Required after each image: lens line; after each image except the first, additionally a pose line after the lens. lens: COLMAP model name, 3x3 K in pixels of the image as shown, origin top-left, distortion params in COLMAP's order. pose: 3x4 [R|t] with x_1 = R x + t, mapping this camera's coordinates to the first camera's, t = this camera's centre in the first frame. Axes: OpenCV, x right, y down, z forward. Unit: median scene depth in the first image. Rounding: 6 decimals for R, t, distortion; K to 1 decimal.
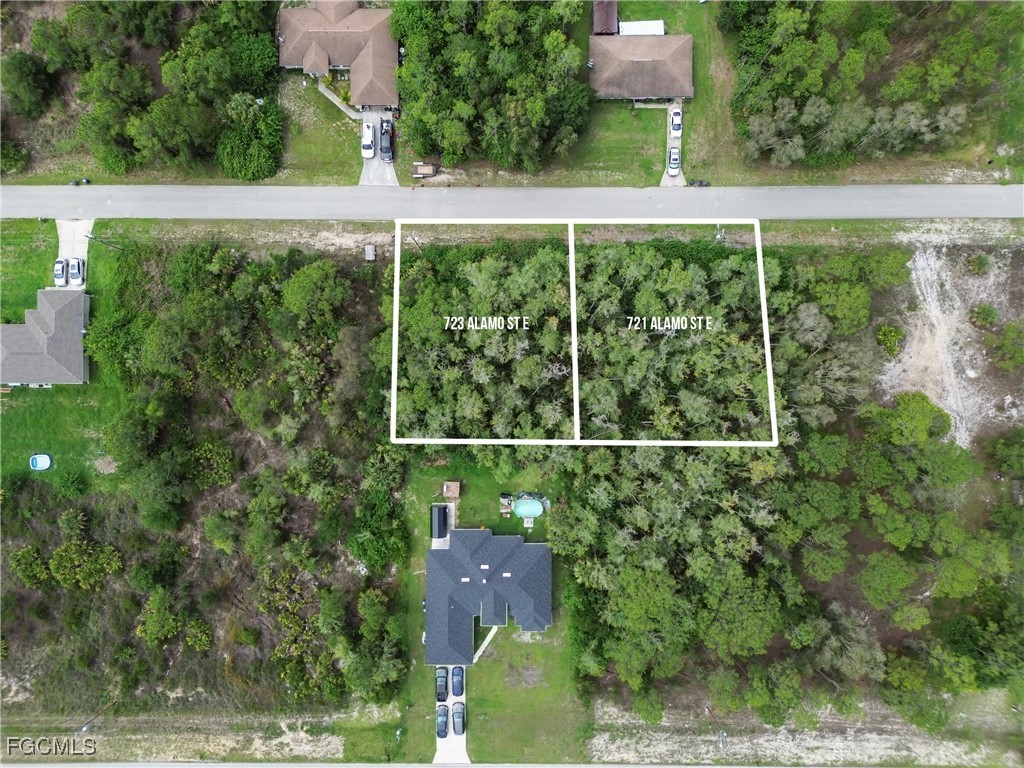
lens RADIAL K [[712.0, 0, 512.9], [0, 712.0, 388.5], [0, 0, 1]] dist [0.046632, -0.040768]
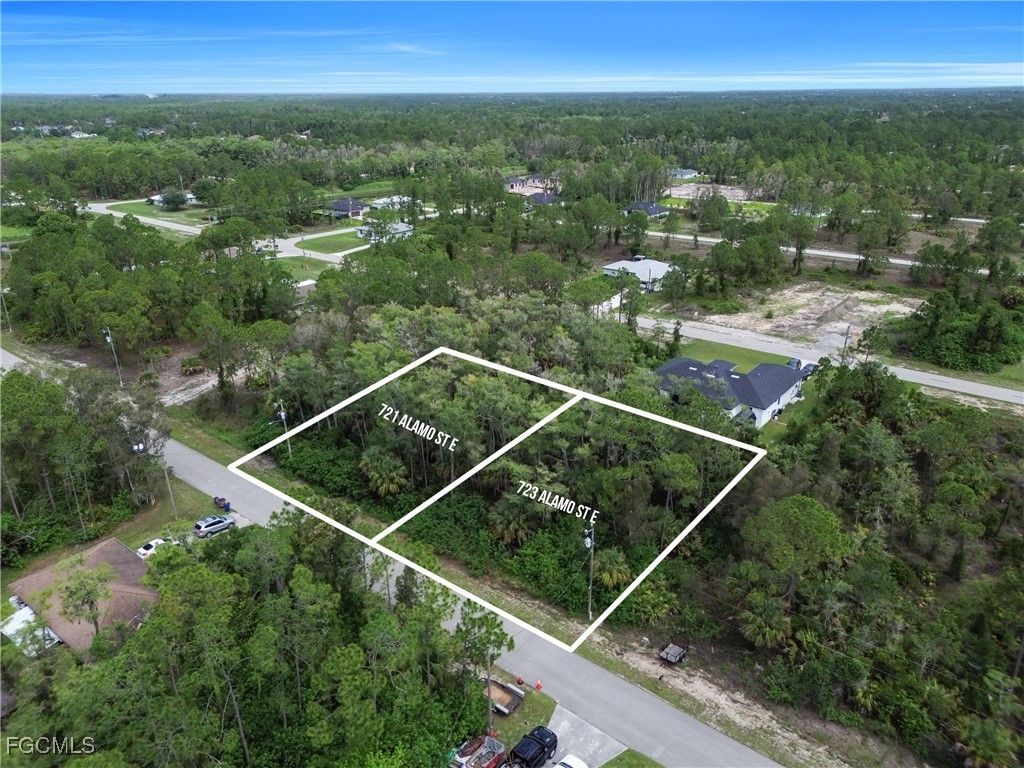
lens RADIAL K [[712.0, 0, 509.3], [0, 712.0, 388.5], [0, 0, 1]] dist [0.046632, -0.040768]
pose [[-0.782878, -0.227348, 0.579150, -0.375384], [0.622125, -0.297862, 0.724044, -0.605992], [0.007897, 0.927142, 0.374628, 0.618684]]
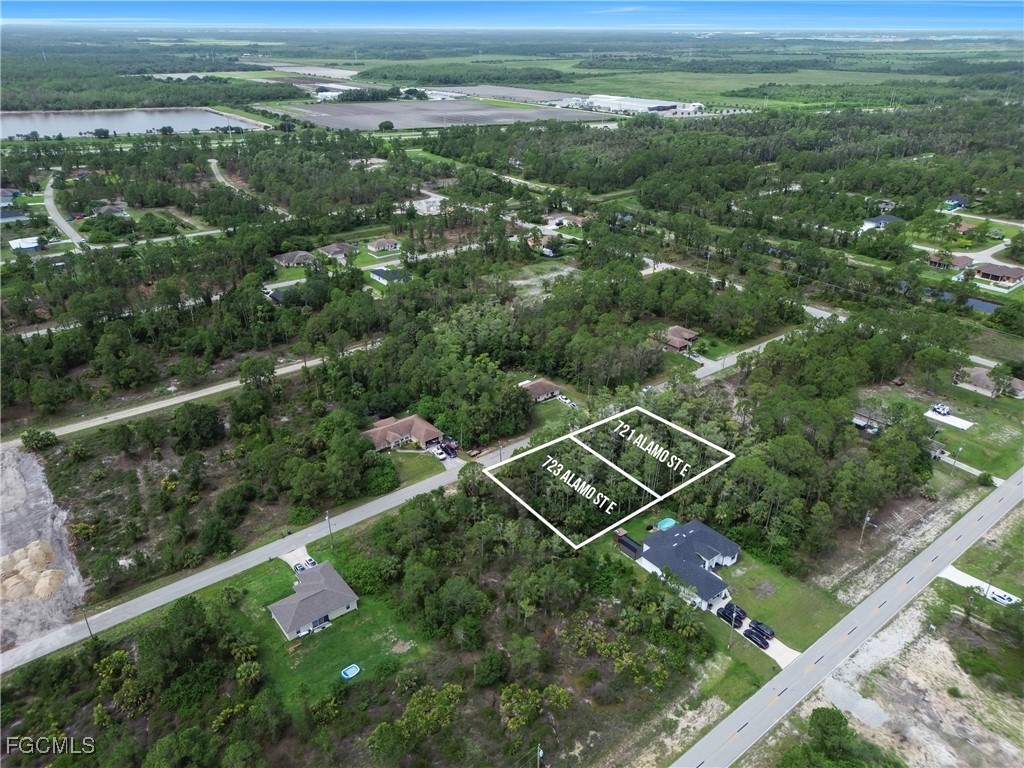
lens RADIAL K [[712.0, 0, 512.2], [0, 712.0, 387.5], [0, 0, 1]] dist [0.046632, -0.040768]
pose [[0.782722, -0.269318, 0.561083, -0.980640], [0.622205, 0.359498, -0.695430, 0.896024], [-0.014416, 0.893436, 0.448958, 0.089263]]
